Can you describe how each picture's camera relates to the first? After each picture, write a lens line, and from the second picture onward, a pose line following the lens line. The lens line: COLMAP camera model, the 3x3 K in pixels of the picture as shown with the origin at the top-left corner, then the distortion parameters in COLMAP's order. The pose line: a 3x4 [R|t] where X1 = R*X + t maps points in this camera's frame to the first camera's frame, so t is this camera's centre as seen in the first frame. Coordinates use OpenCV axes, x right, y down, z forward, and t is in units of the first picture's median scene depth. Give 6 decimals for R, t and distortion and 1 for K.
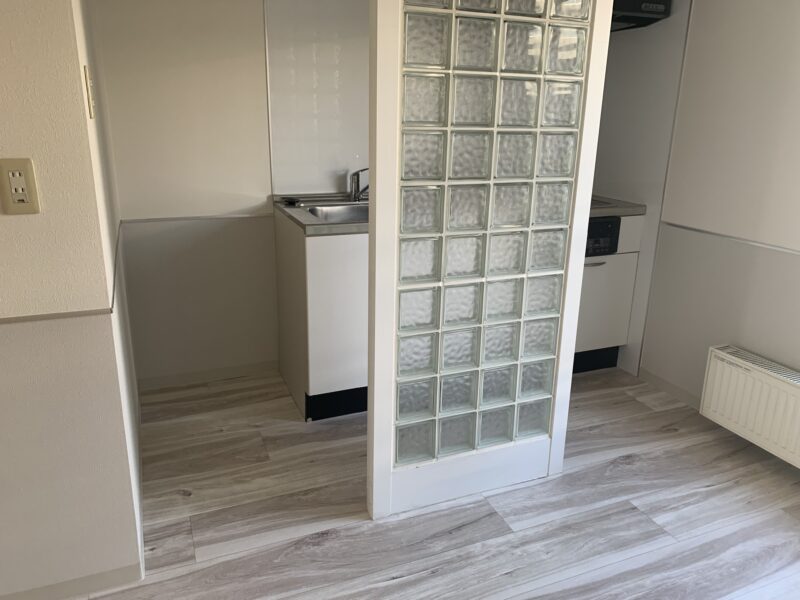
lens RADIAL K [[609.0, 0, 397.8], [0, 609.0, 300.3], [0, 0, 1]] dist [0.034215, -0.042874]
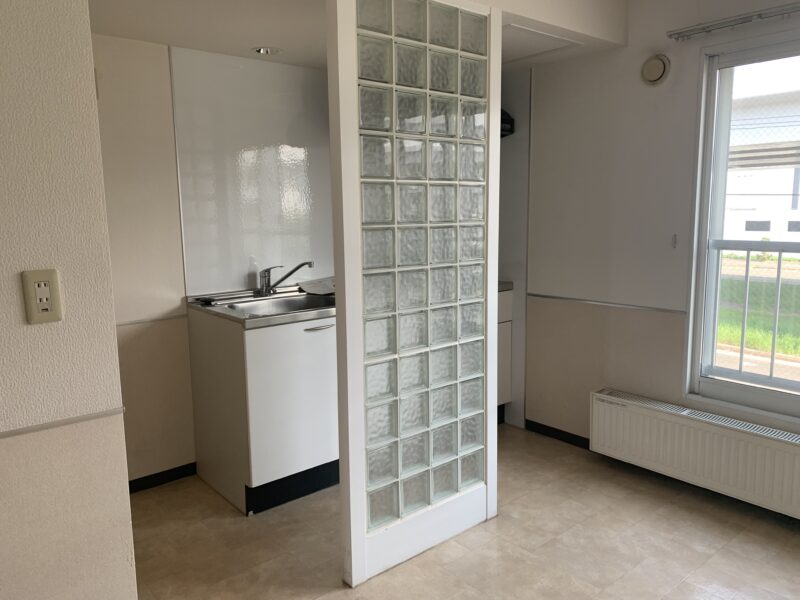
lens RADIAL K [[609.0, 0, 402.3], [0, 609.0, 301.5], [0, 0, 1]] dist [0.034215, -0.042874]
pose [[0.951965, -0.079166, 0.295797, -0.214968], [0.123201, 0.983387, -0.133307, 0.022456], [-0.280329, 0.163346, 0.945903, -0.093010]]
